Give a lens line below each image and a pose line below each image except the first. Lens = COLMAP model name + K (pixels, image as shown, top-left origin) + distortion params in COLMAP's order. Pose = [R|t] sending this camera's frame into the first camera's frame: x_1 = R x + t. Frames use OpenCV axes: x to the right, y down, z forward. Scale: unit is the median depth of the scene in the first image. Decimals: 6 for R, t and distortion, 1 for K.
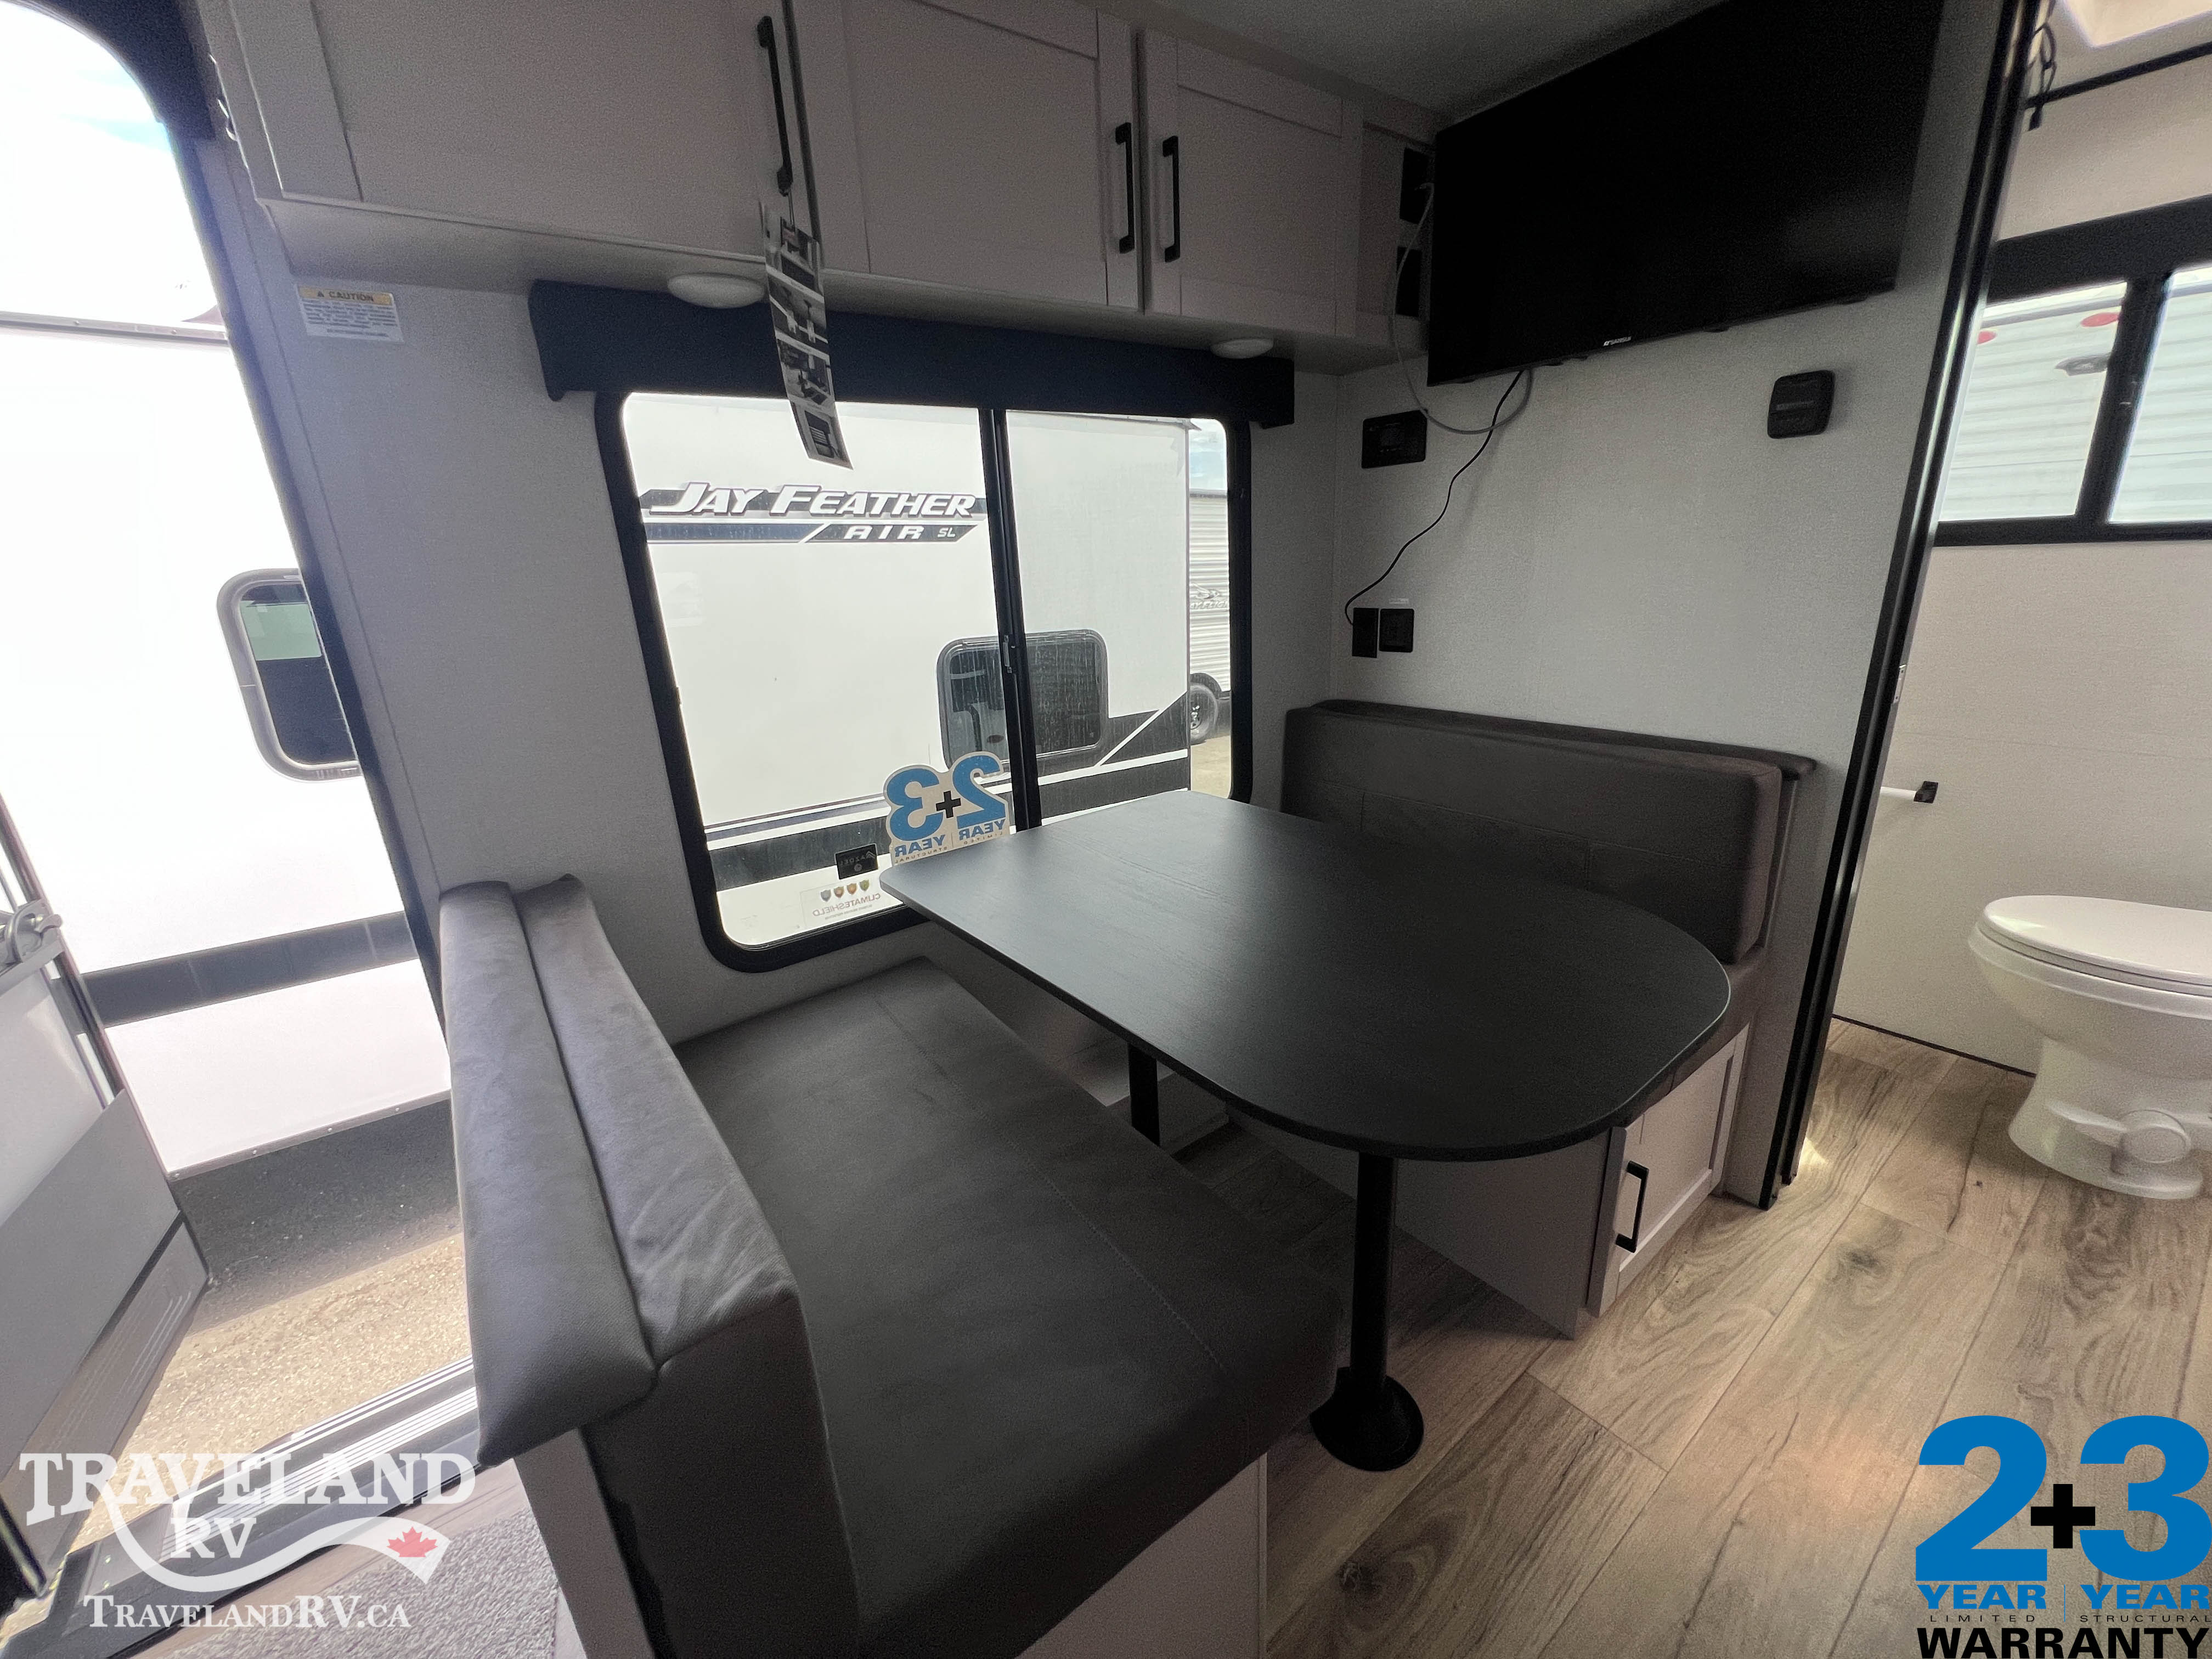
lens RADIAL K [[887.8, 0, 1100.6], [0, 887.8, 829.0], [0, 0, 1]] dist [-0.003139, 0.000582]
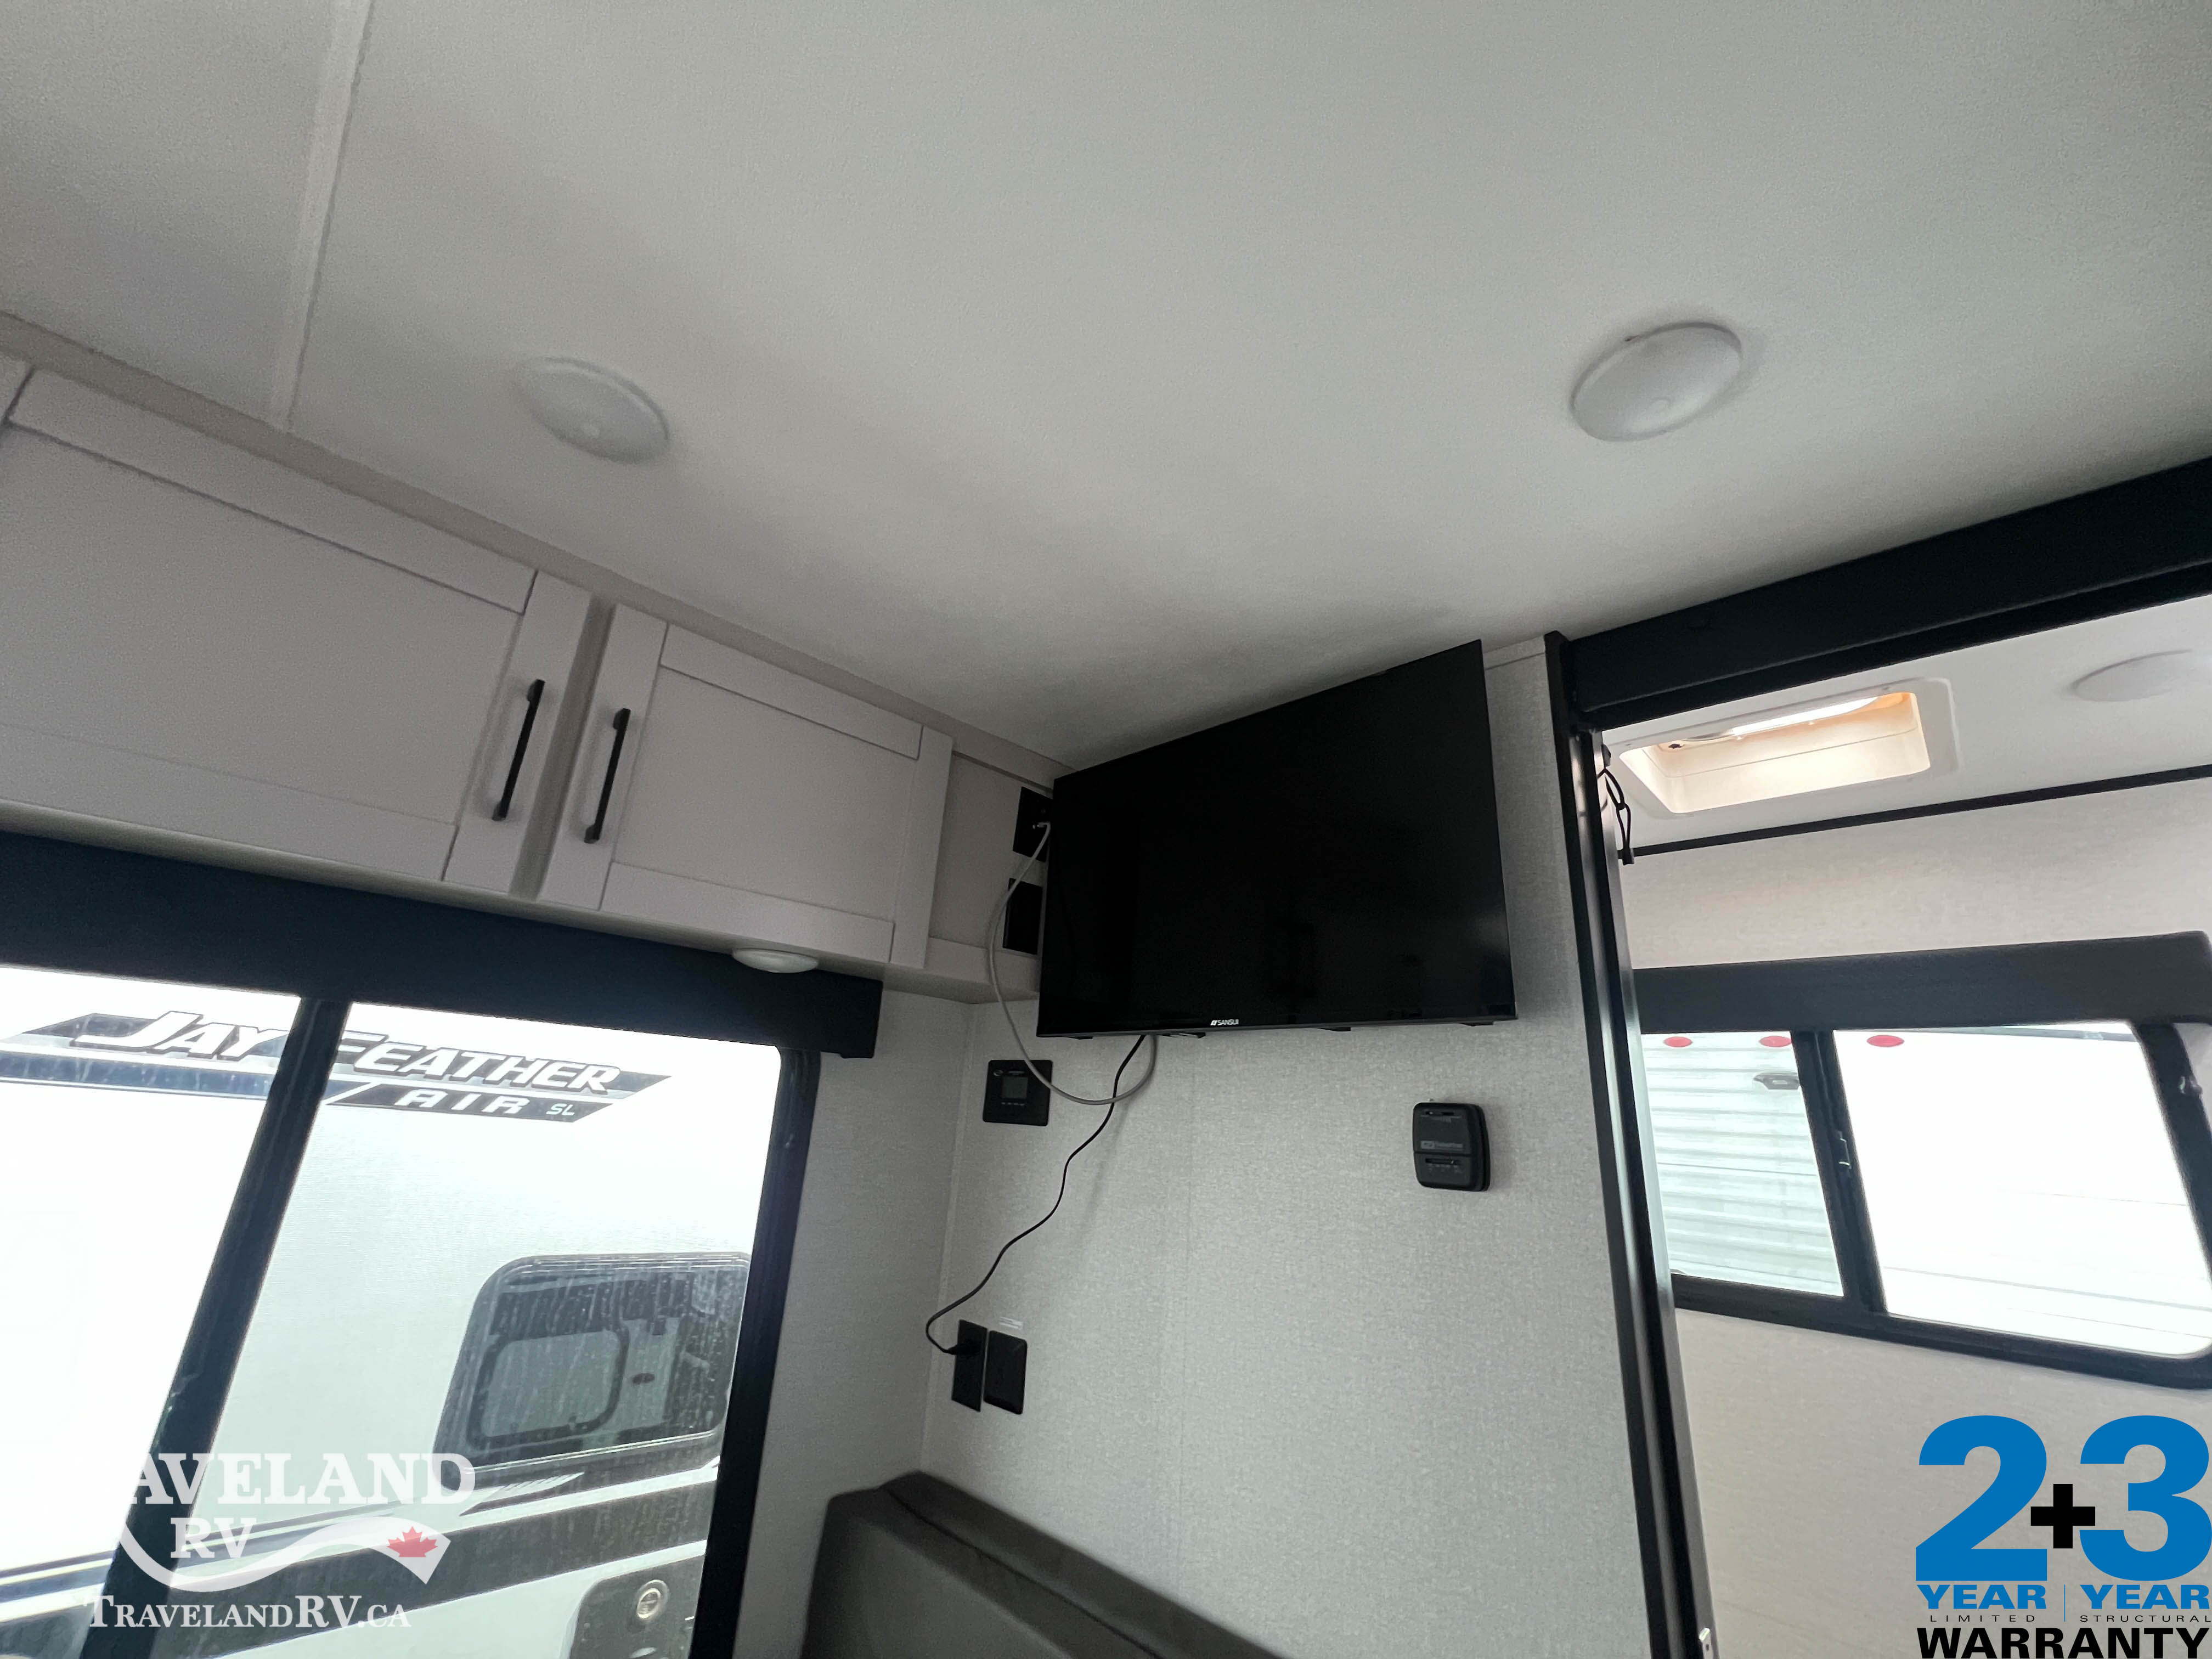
lens RADIAL K [[887.8, 0, 1105.3], [0, 887.8, 827.4], [0, 0, 1]] dist [-0.003139, 0.000582]
pose [[0.980582, 0.156304, 0.118440, 0.308907], [-0.058126, 0.808457, -0.585678, -0.196962], [-0.187298, 0.567421, 0.801843, 0.264483]]
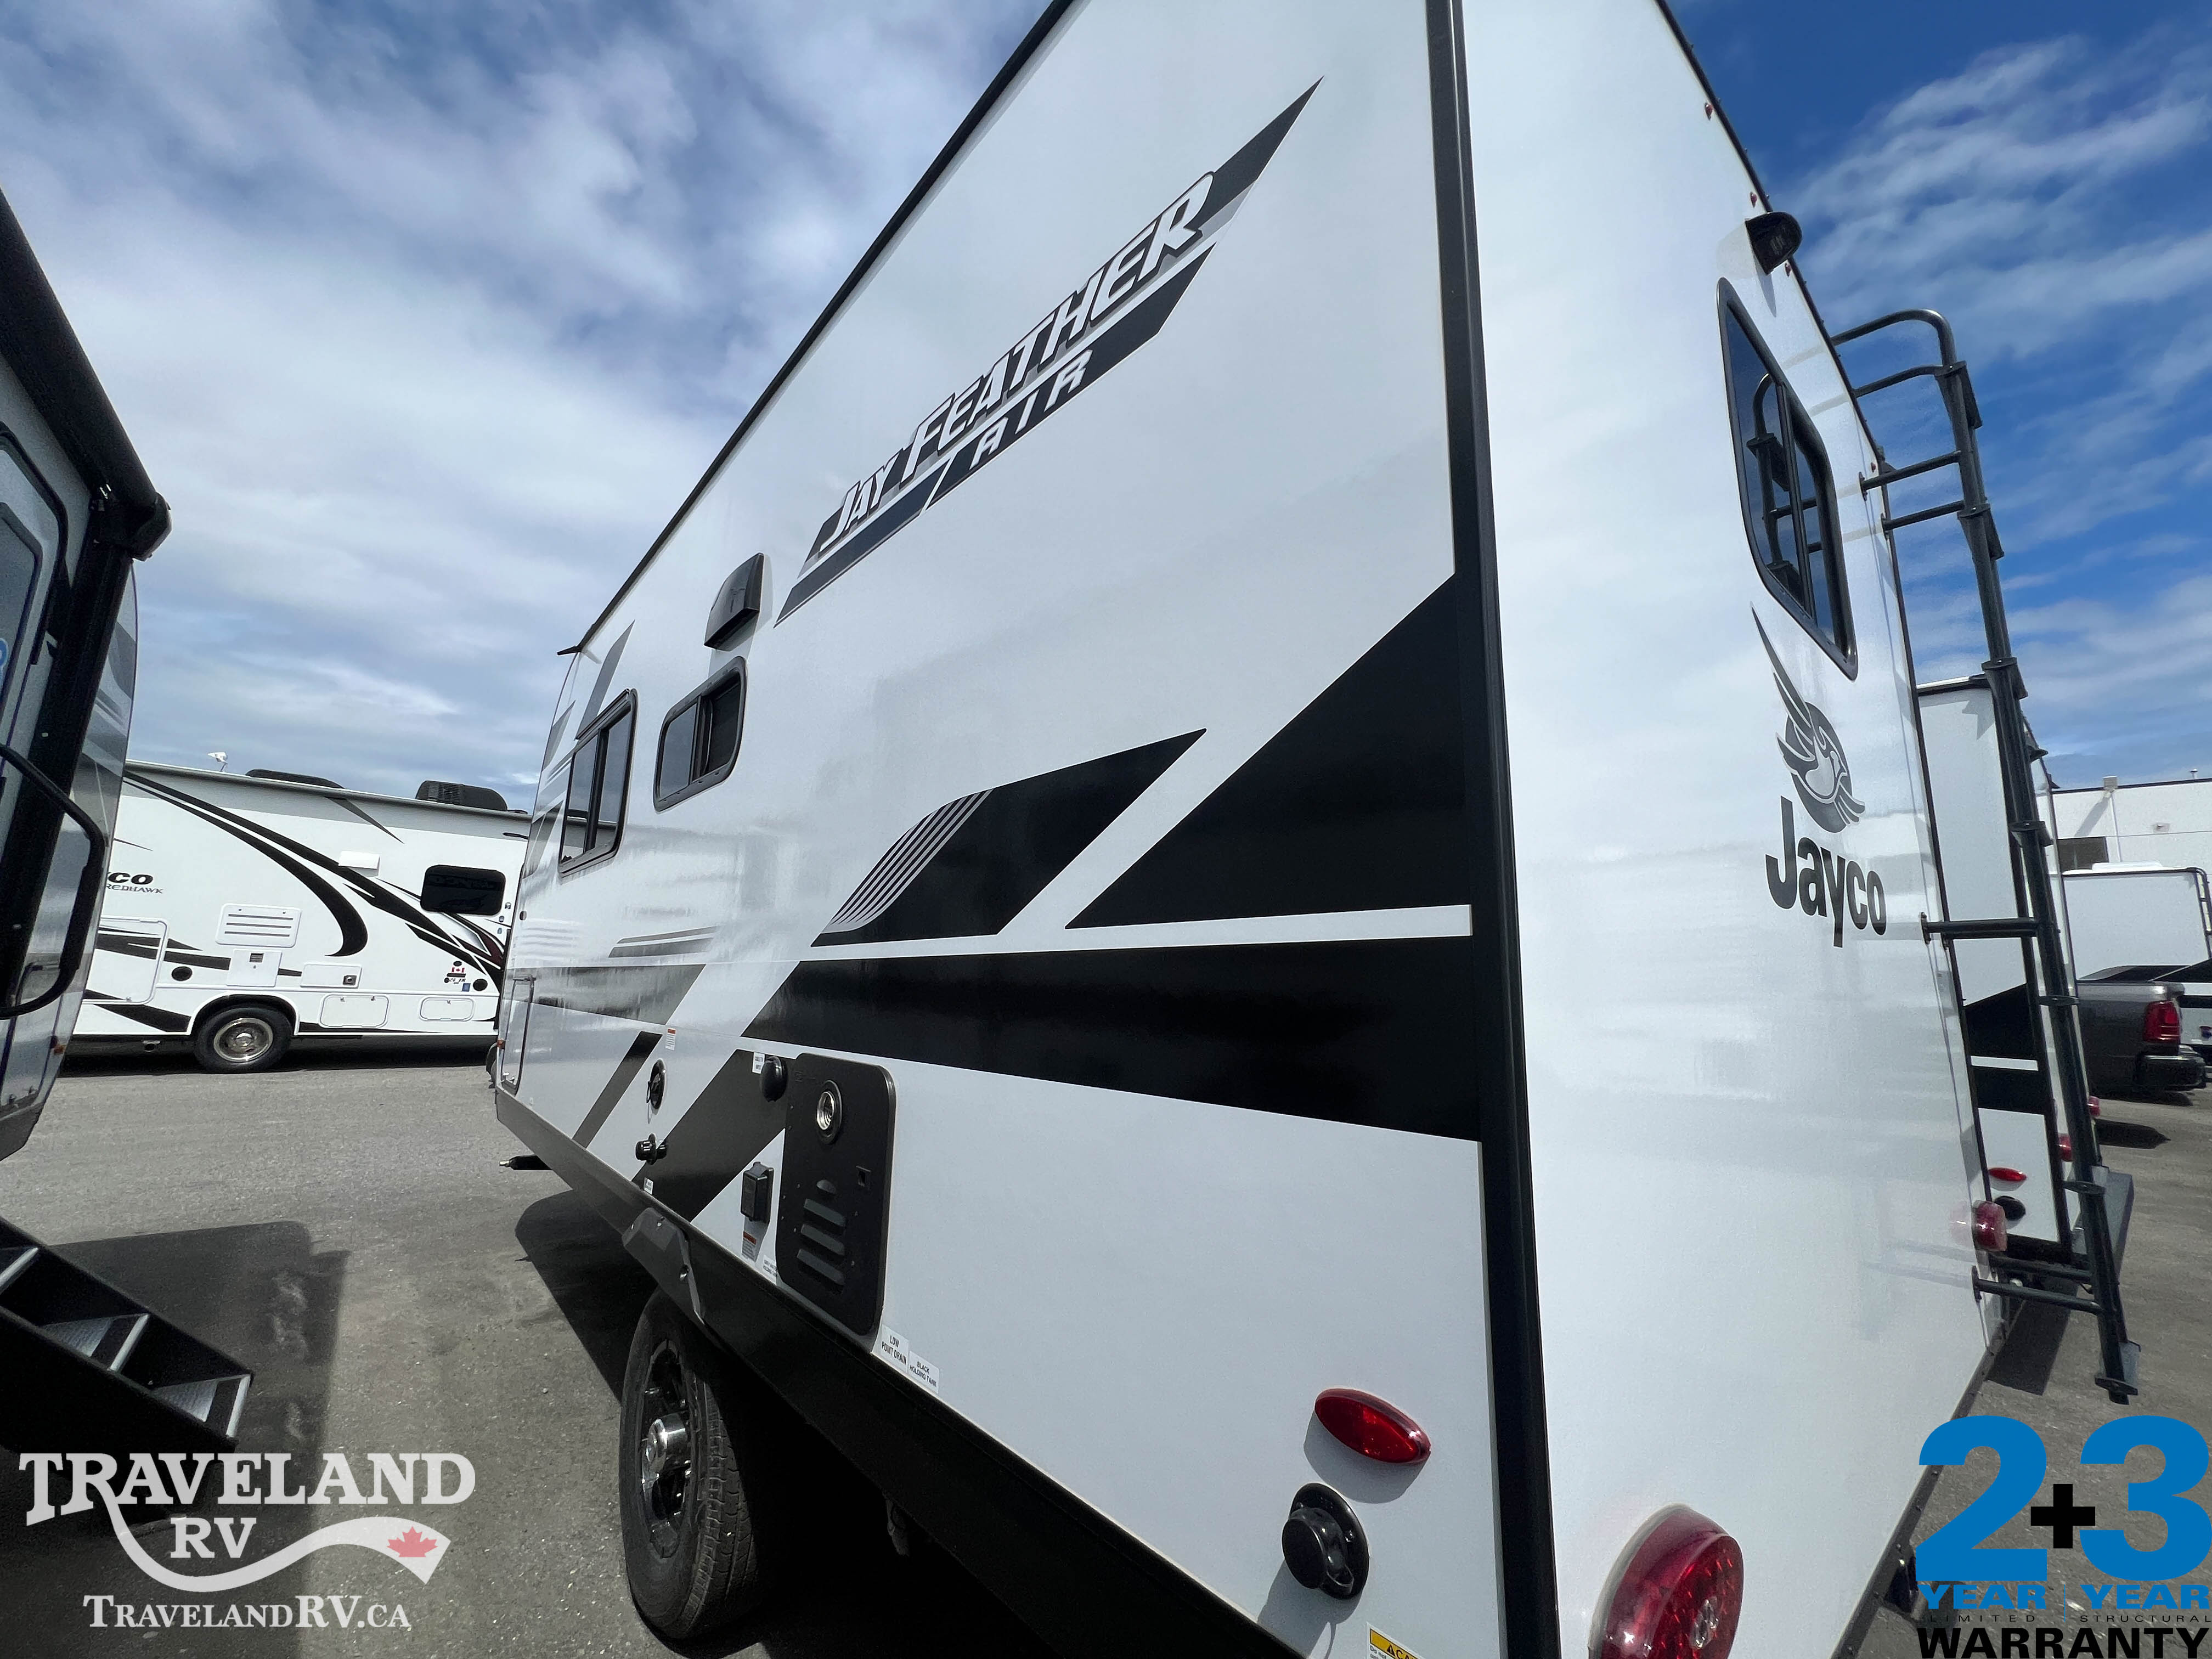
lens RADIAL K [[887.8, 0, 1095.4], [0, 887.8, 817.3], [0, 0, 1]] dist [-0.003139, 0.000582]
pose [[0.078315, -0.158406, -0.984263, 0.247126], [-0.308794, 0.934885, -0.175029, -0.170976], [0.947899, 0.317642, 0.024301, 1.943821]]
